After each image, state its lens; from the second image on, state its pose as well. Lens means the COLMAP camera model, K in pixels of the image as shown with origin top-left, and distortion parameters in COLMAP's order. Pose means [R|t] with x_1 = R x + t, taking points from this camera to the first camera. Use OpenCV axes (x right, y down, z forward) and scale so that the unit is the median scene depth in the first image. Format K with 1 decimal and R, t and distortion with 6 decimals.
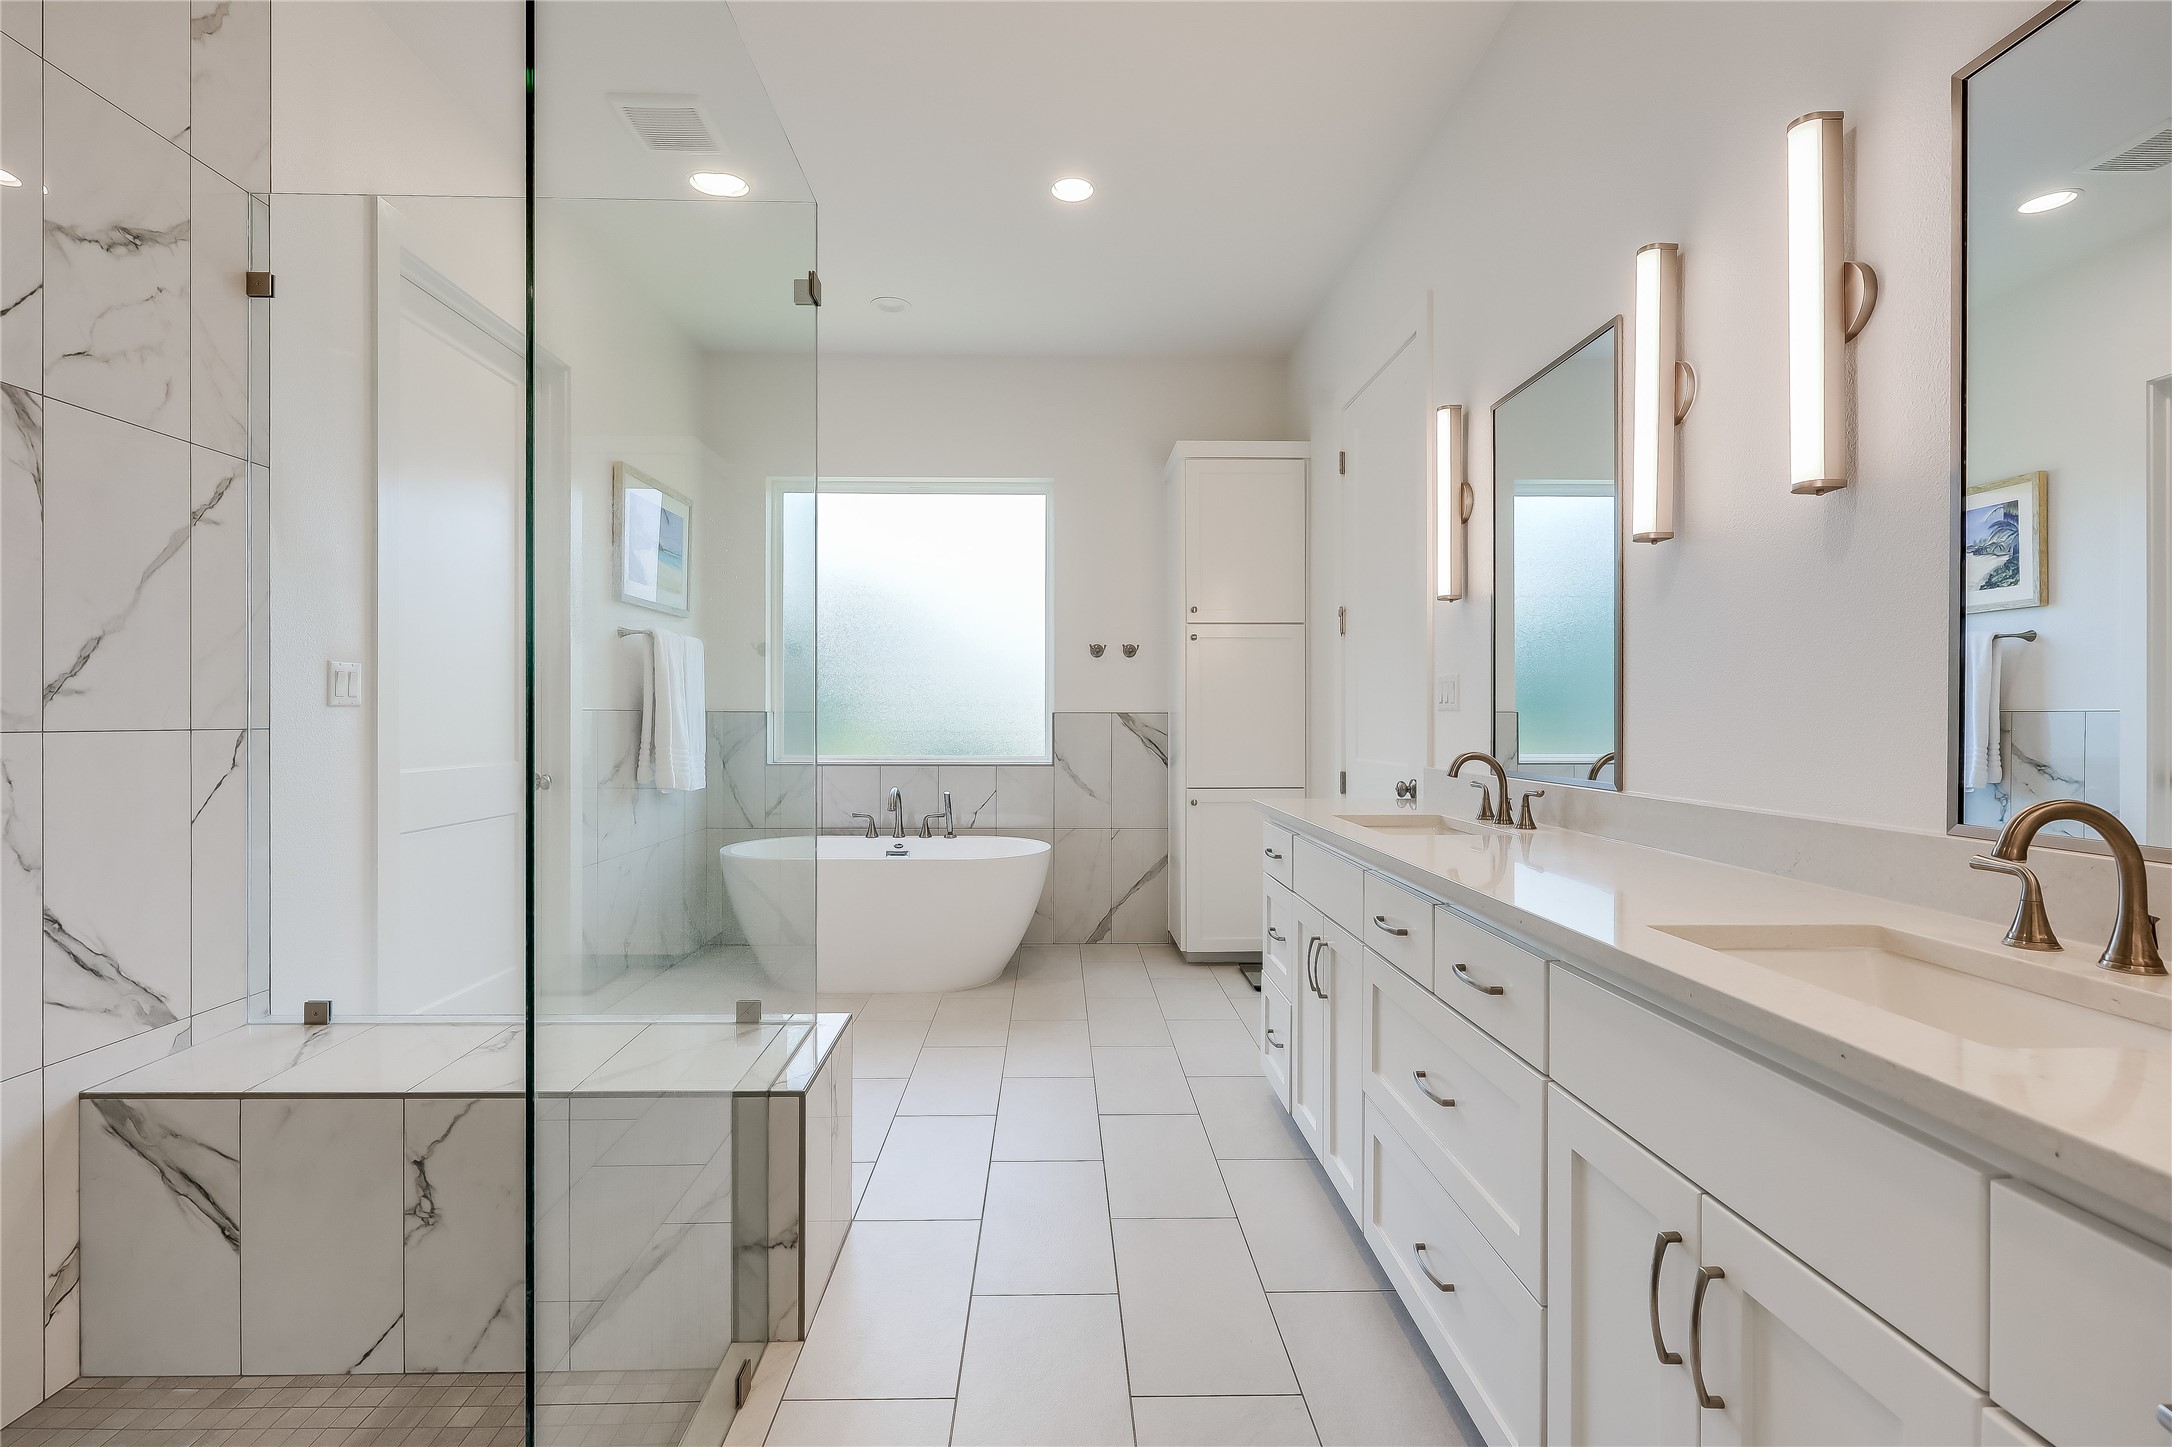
lens RADIAL K [[1040.4, 0, 1086.0], [0, 1040.4, 723.5], [0, 0, 1]] dist [0.000745, 0.000063]
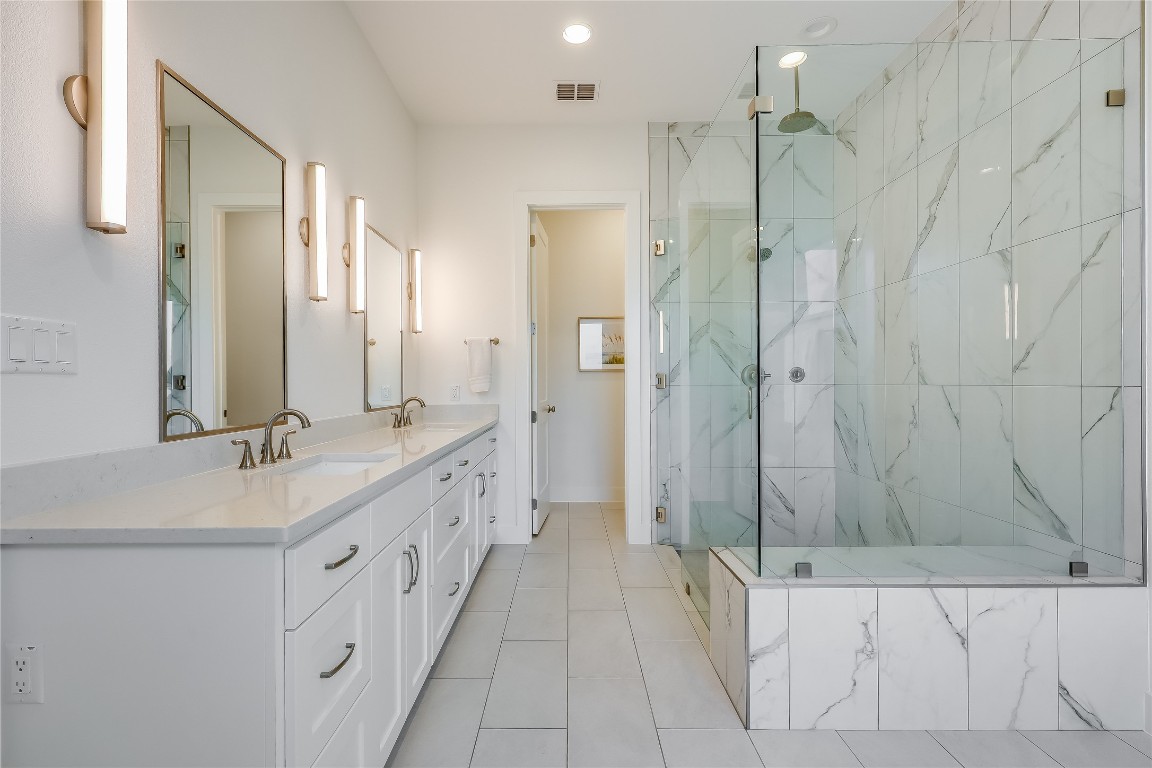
lens RADIAL K [[458.2, 0, 576.0], [0, 458.2, 384.0], [0, 0, 1]] dist [0.000779, 0.000034]
pose [[-0.999692, 0.007288, 0.023743, -0.009551], [0.007453, 0.999948, 0.006890, -0.009846], [-0.023691, 0.007065, -0.999694, 1.910600]]
